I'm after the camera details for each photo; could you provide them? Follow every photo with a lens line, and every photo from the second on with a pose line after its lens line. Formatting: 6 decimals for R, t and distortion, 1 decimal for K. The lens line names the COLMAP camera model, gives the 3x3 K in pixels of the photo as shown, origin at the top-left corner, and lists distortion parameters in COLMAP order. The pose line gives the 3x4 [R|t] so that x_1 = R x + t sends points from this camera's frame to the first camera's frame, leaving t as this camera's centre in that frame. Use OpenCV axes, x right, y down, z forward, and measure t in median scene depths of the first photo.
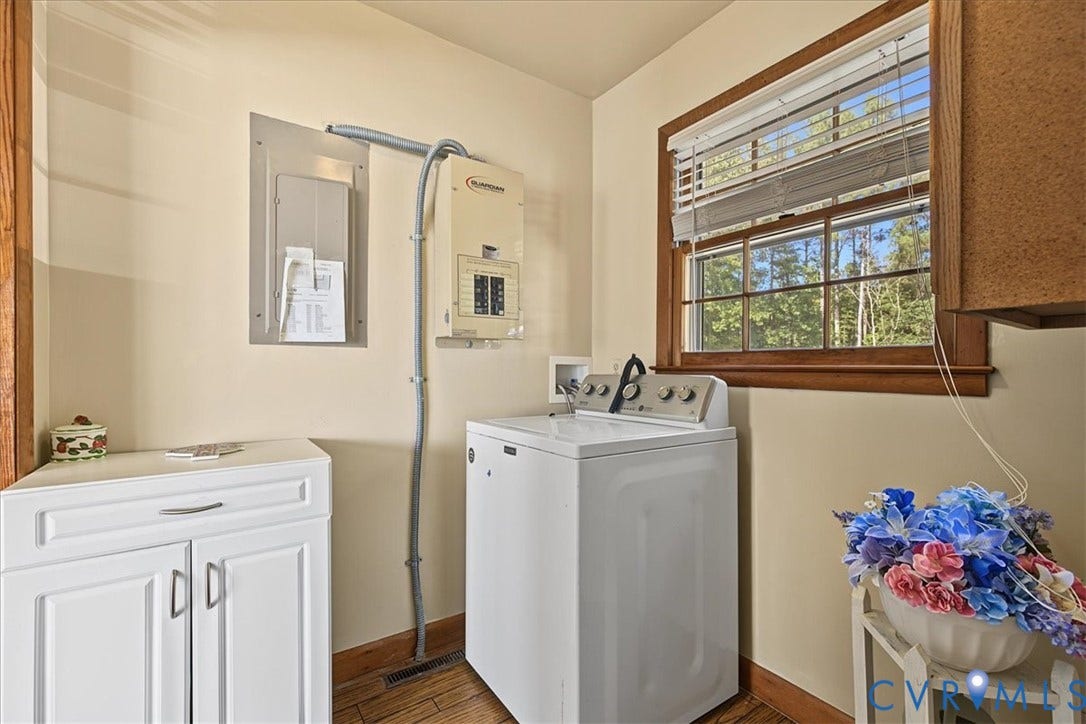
lens RADIAL K [[467.1, 0, 541.2], [0, 467.1, 365.8], [0, 0, 1]] dist [0.002388, 0.000001]
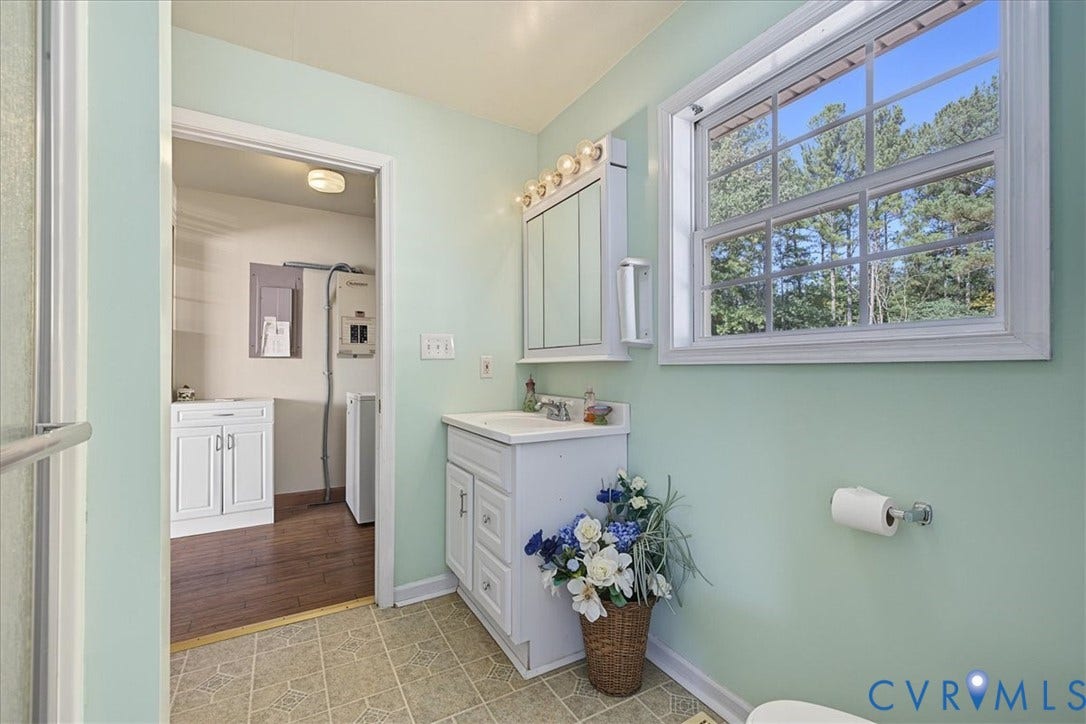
lens RADIAL K [[467.1, 0, 545.6], [0, 467.1, 361.5], [0, 0, 1]] dist [0.002388, 0.000001]
pose [[0.997387, -0.002141, -0.072213, 0.943932], [0.001216, 0.999917, -0.012849, 0.004733], [0.072234, 0.012728, 0.997306, -1.136101]]
